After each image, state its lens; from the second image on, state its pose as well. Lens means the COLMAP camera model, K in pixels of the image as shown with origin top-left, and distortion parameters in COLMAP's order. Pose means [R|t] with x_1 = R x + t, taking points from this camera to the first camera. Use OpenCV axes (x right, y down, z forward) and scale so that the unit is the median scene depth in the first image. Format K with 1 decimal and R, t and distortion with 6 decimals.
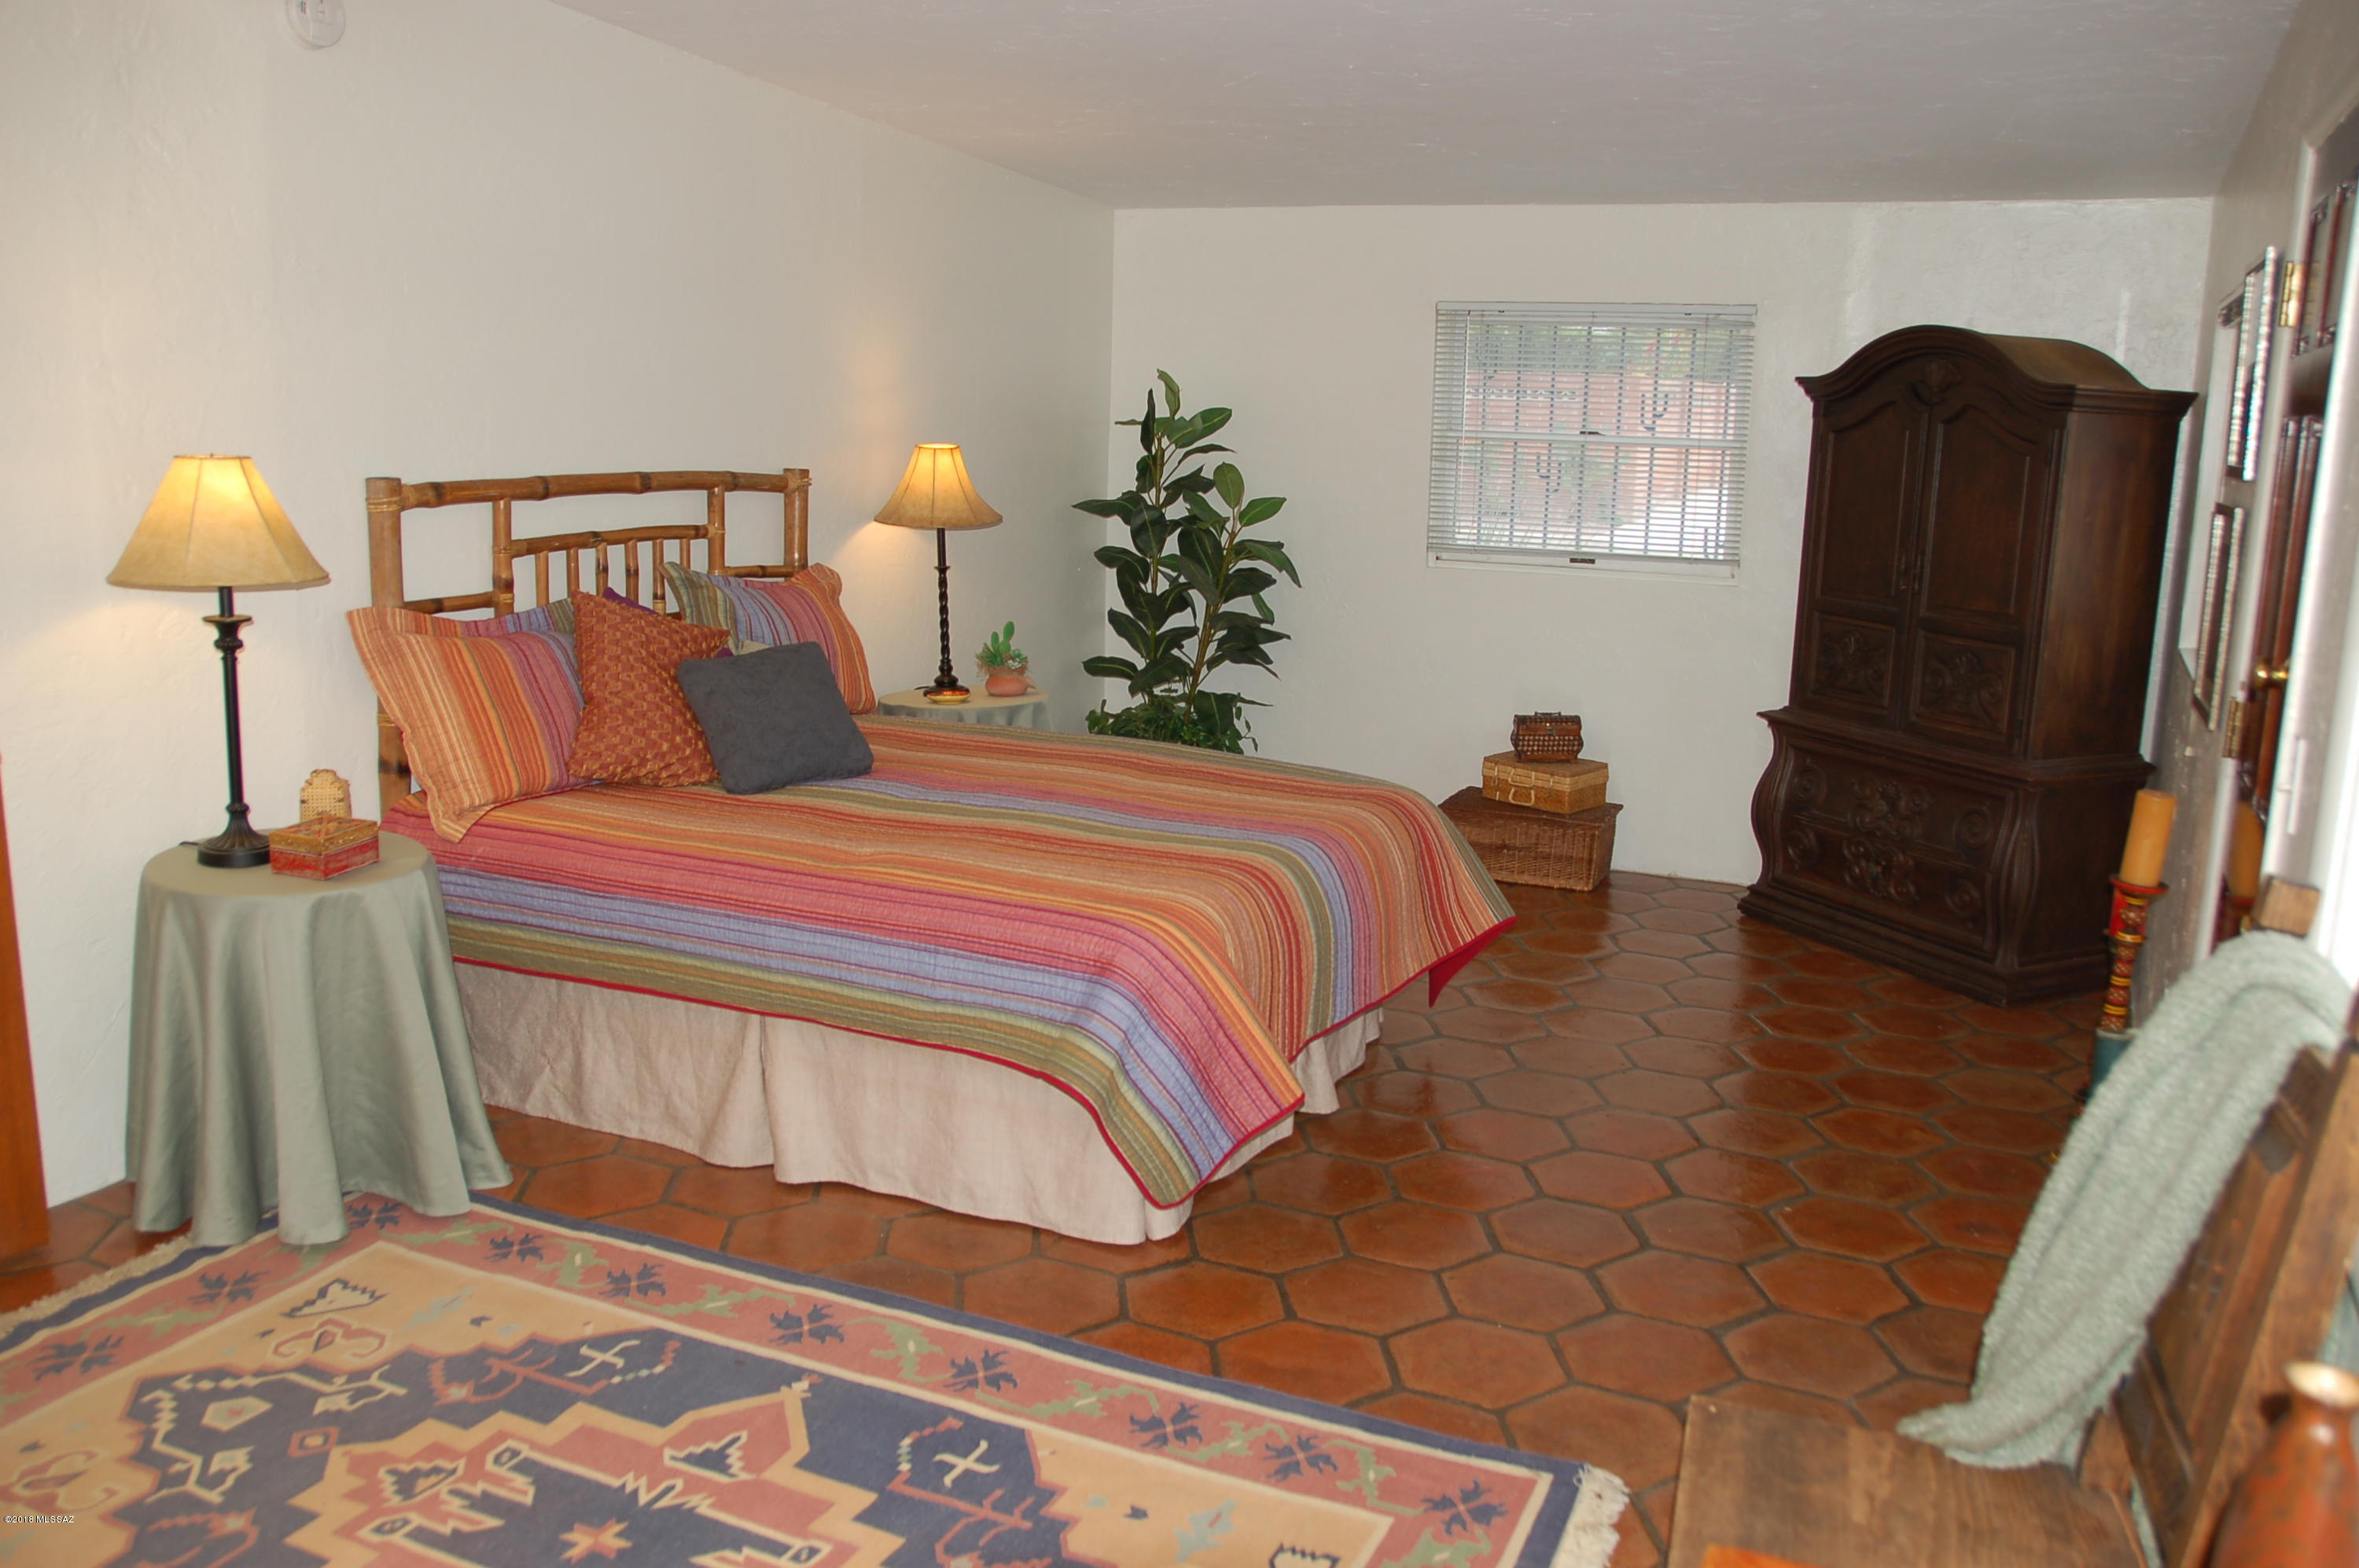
lens RADIAL K [[1892.4, 0, 1184.9], [0, 1892.4, 813.6], [0, 0, 1]] dist [-0.154516, 0.138071]
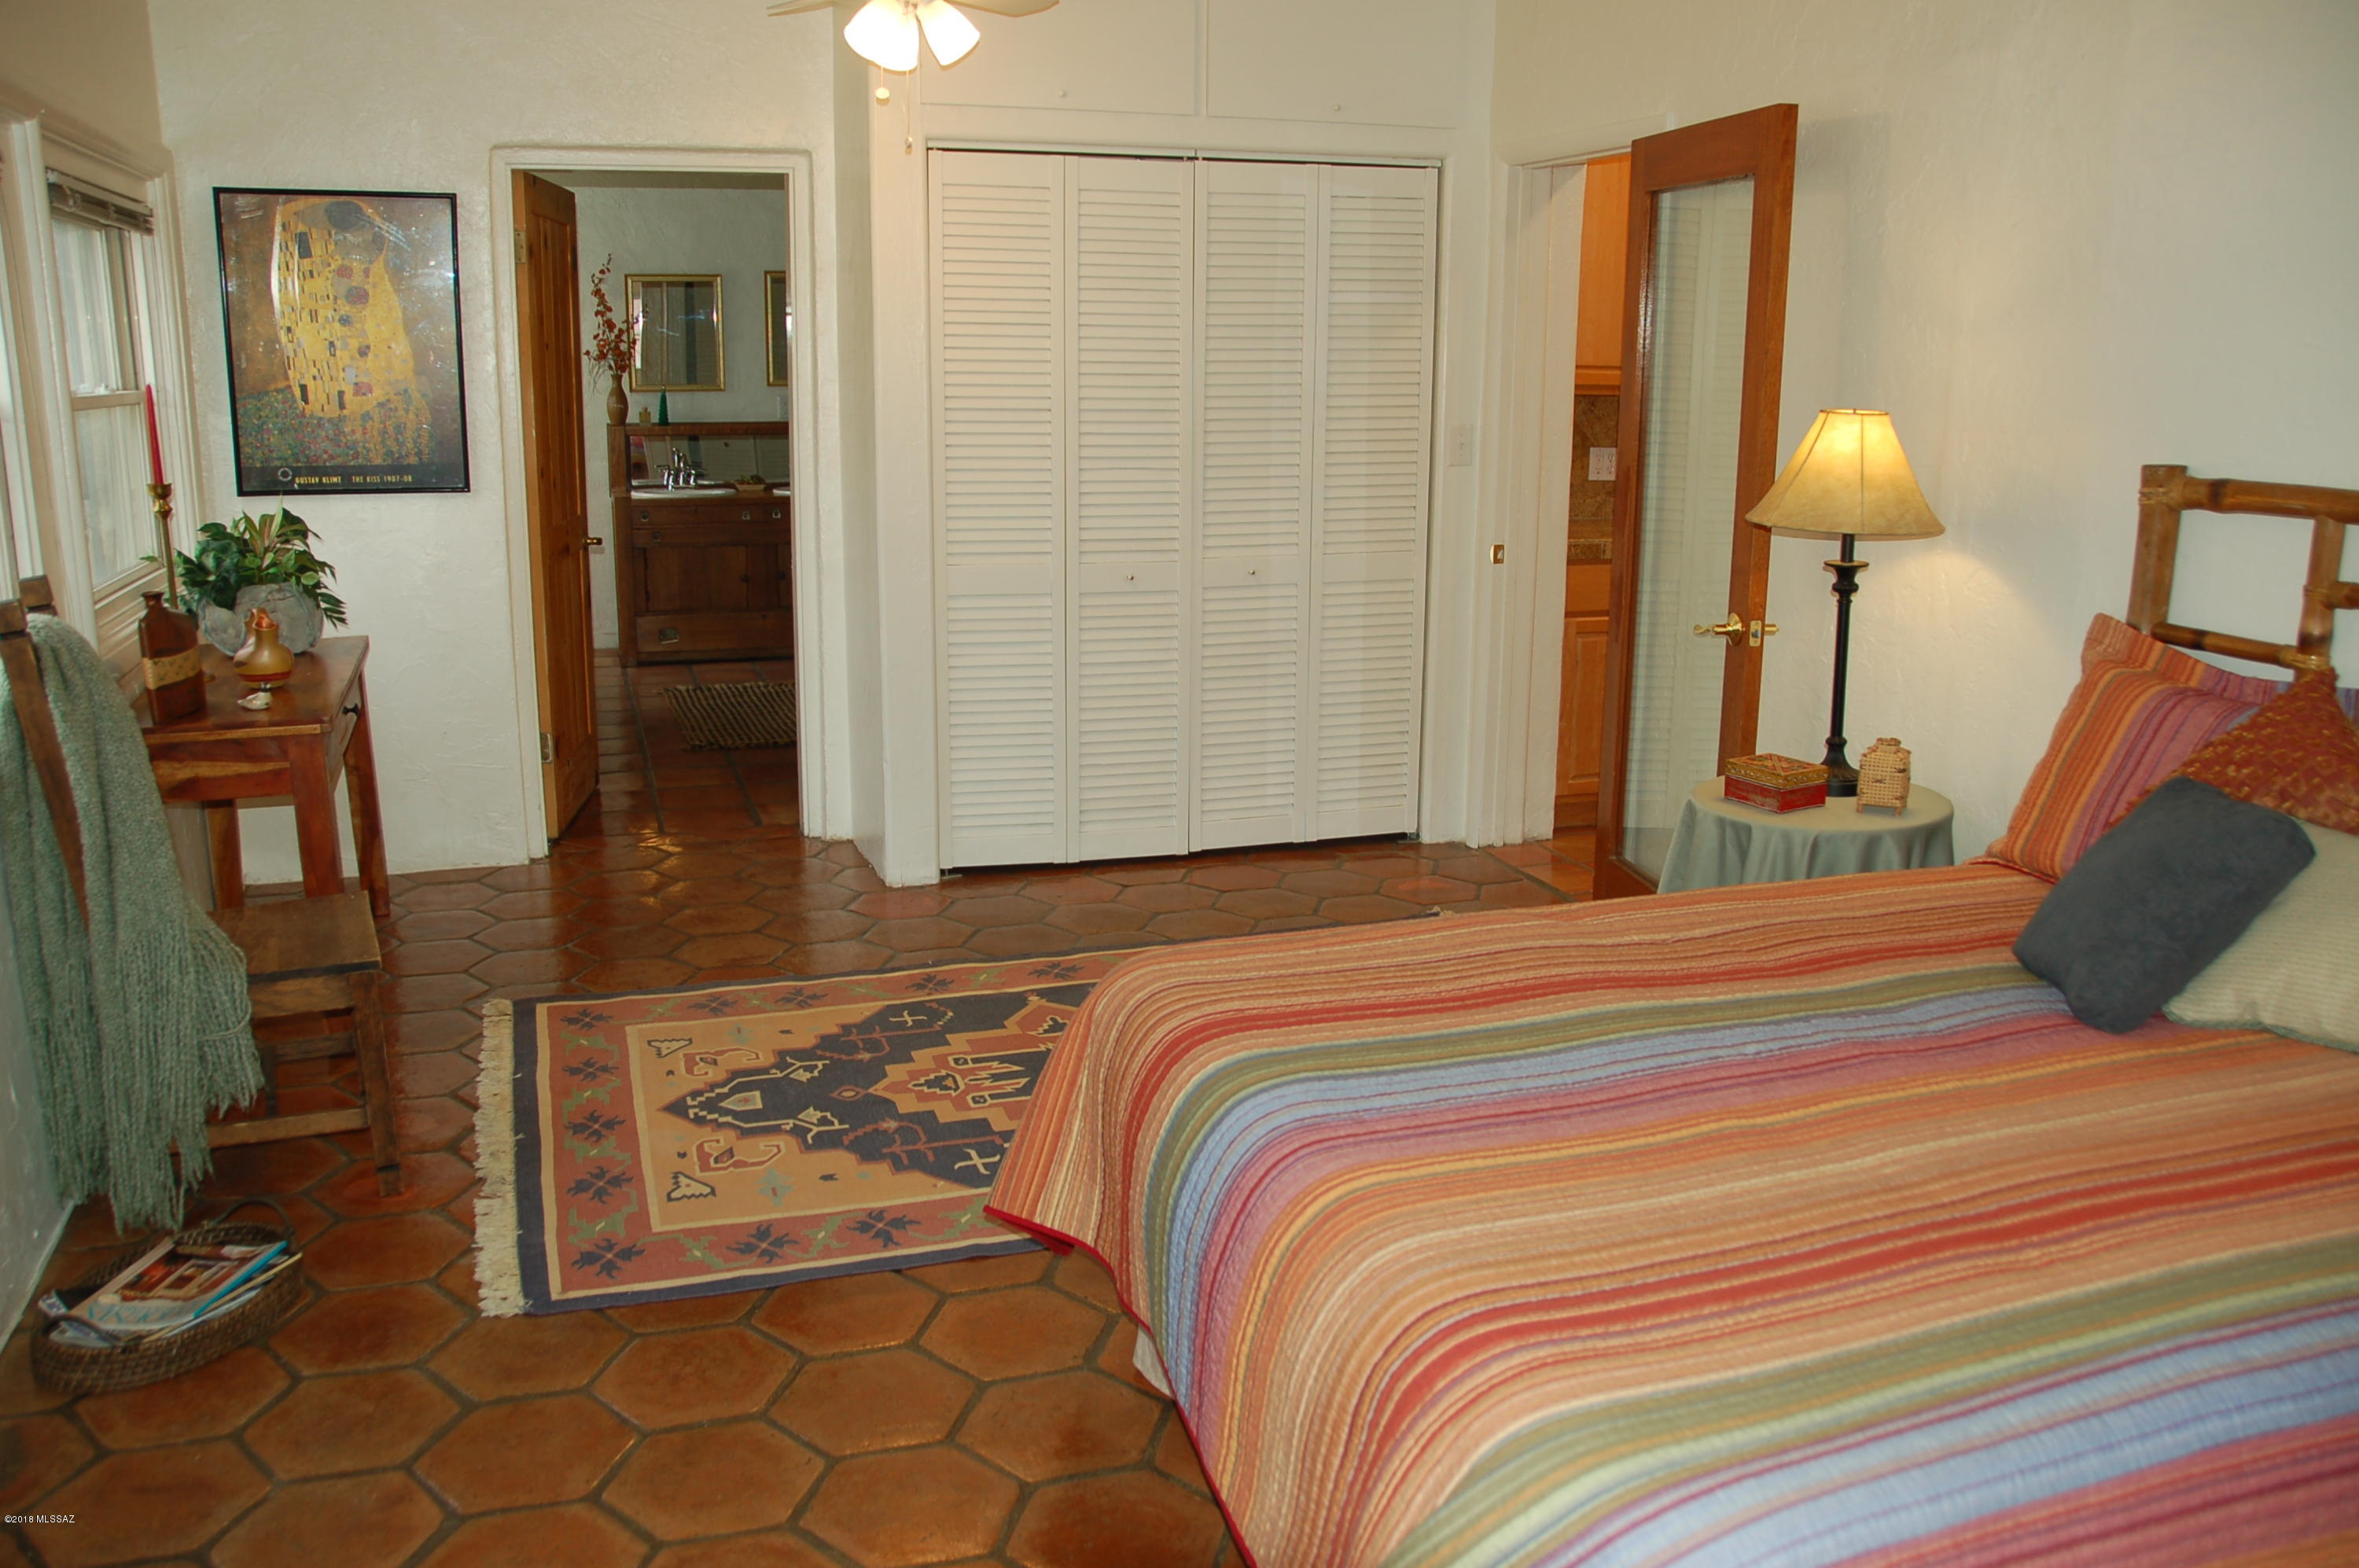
lens RADIAL K [[1892.4, 0, 1184.9], [0, 1892.4, 813.6], [0, 0, 1]] dist [-0.154516, 0.138071]
pose [[-0.718596, 0.129771, -0.683212, 0.519146], [-0.176769, 0.916082, 0.359927, -0.298082], [0.672586, 0.379413, -0.635353, 1.491230]]
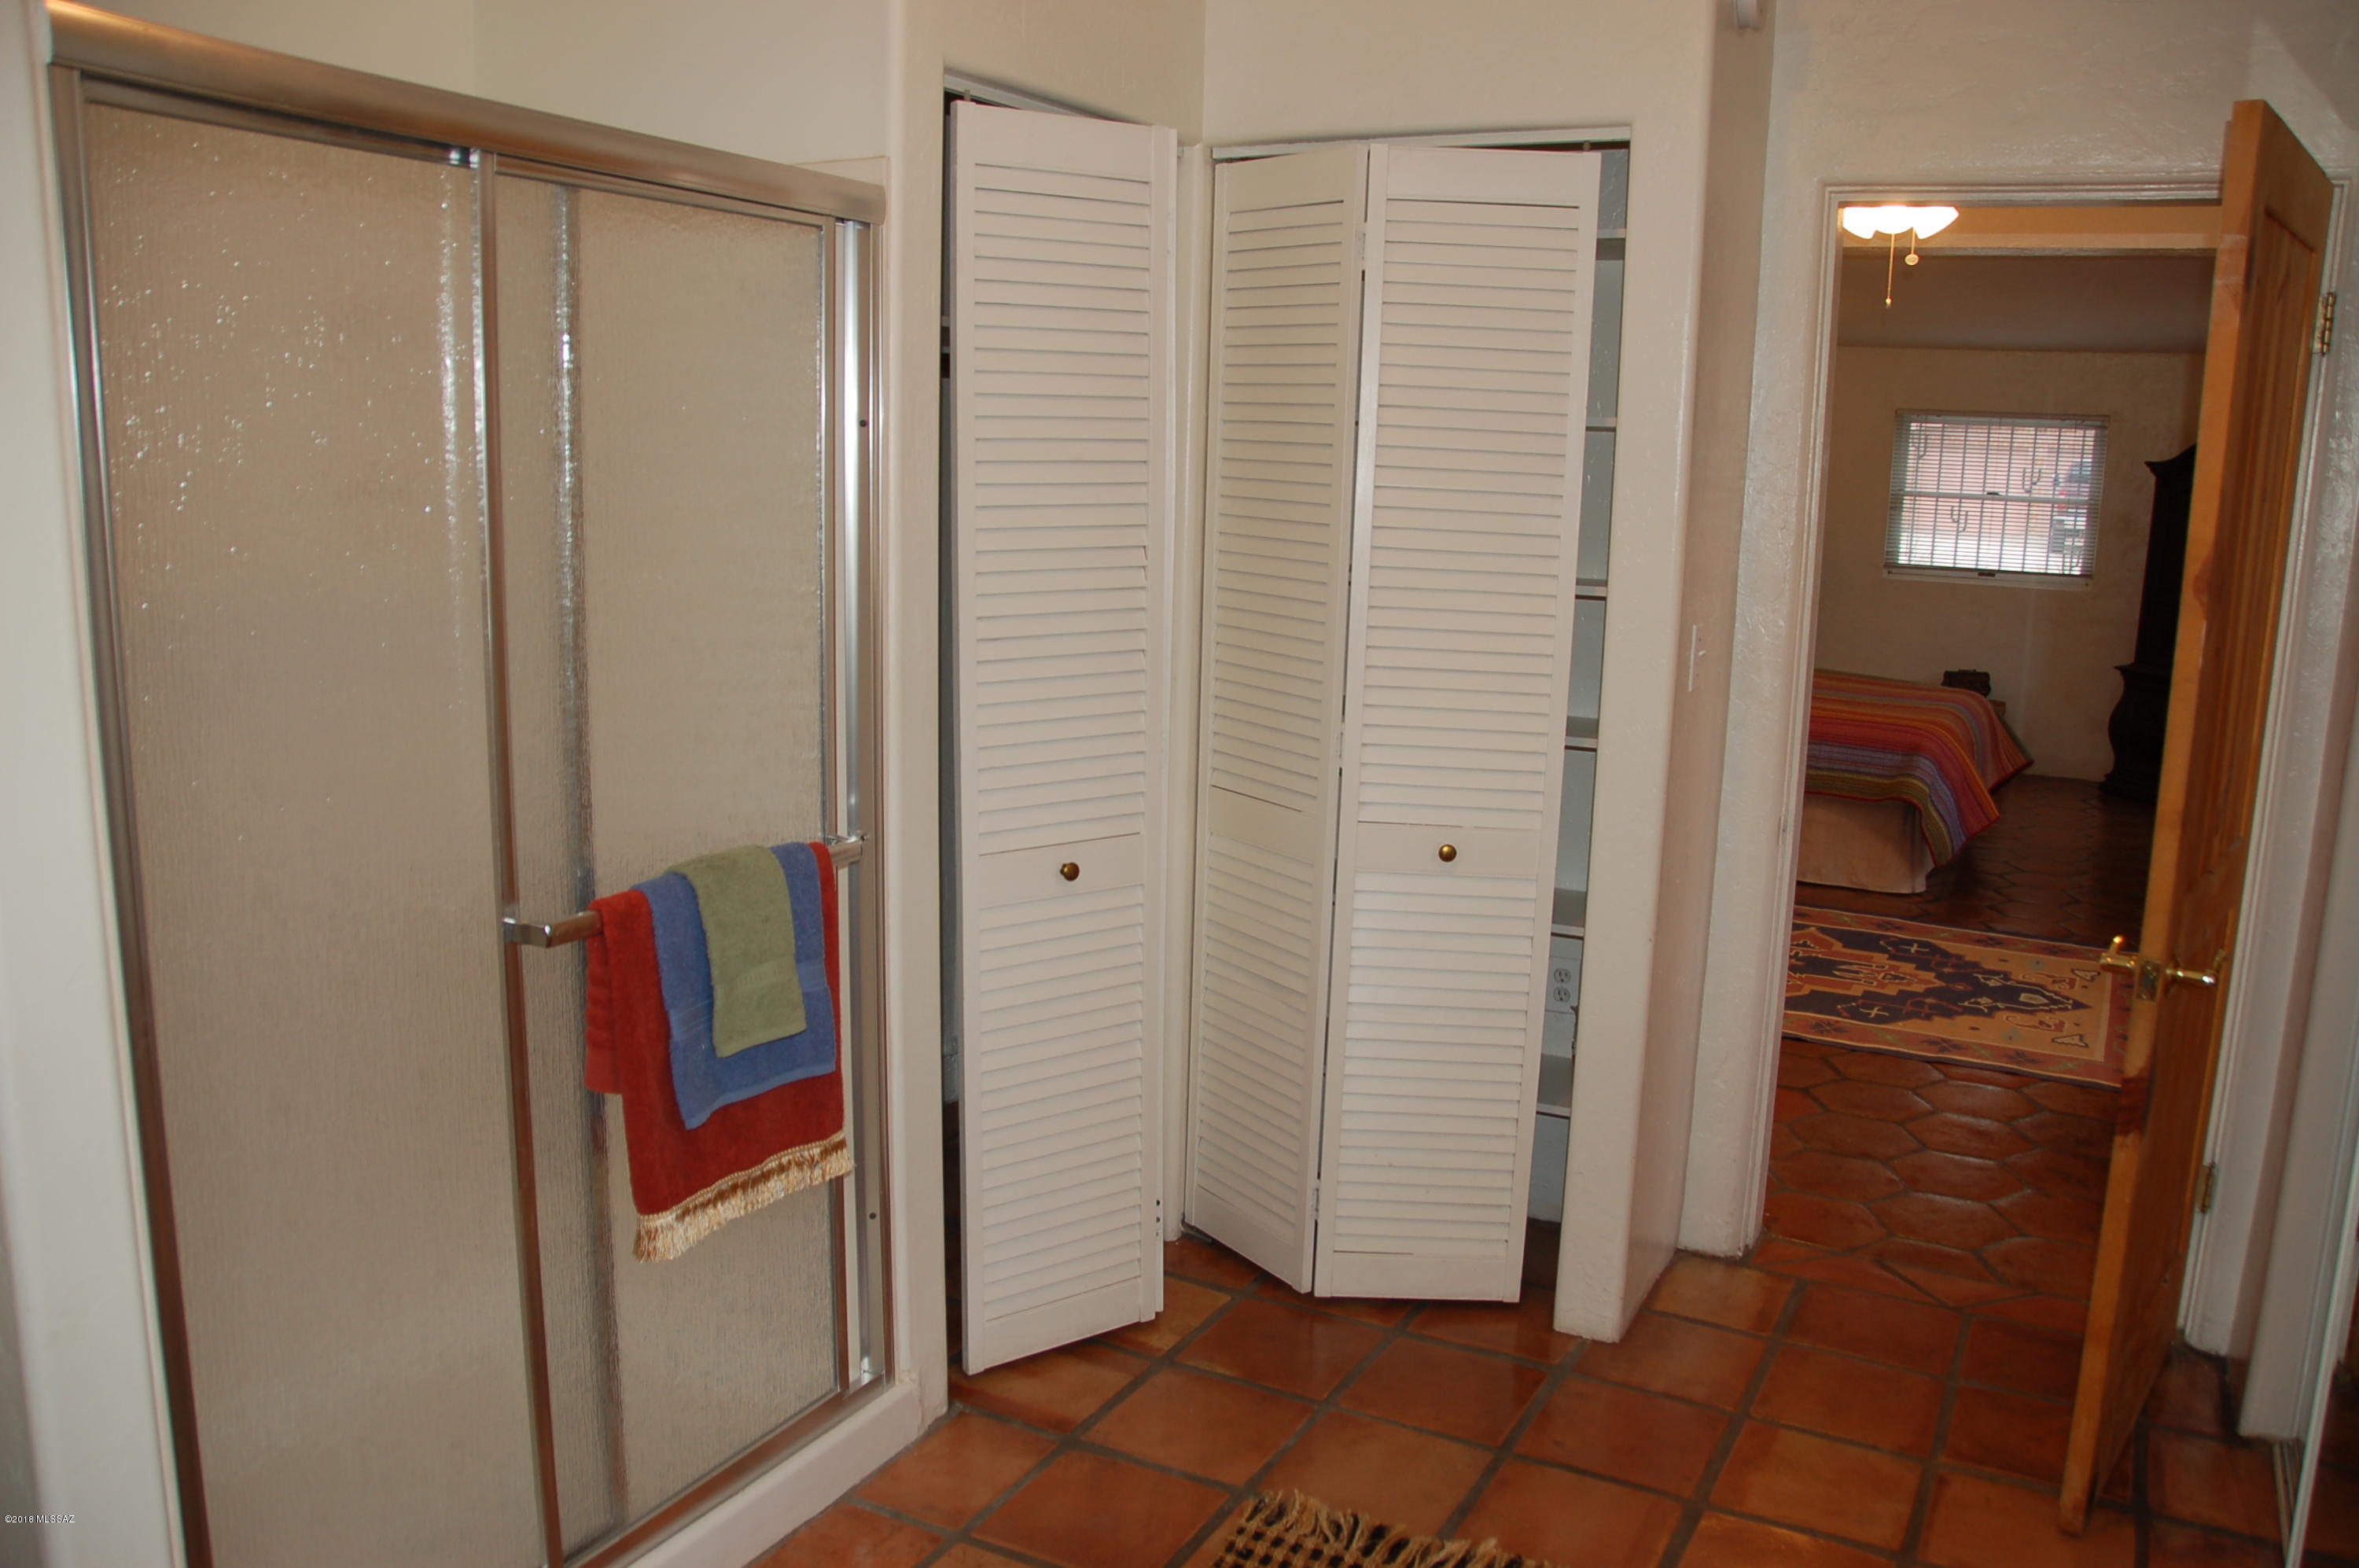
lens RADIAL K [[1892.4, 0, 1184.9], [0, 1892.4, 813.6], [0, 0, 1]] dist [-0.154516, 0.138071]
pose [[0.999566, 0.011532, -0.027105, -0.764760], [-0.012180, 0.999641, -0.023872, 0.203874], [0.026820, 0.024192, 0.999348, -1.029808]]
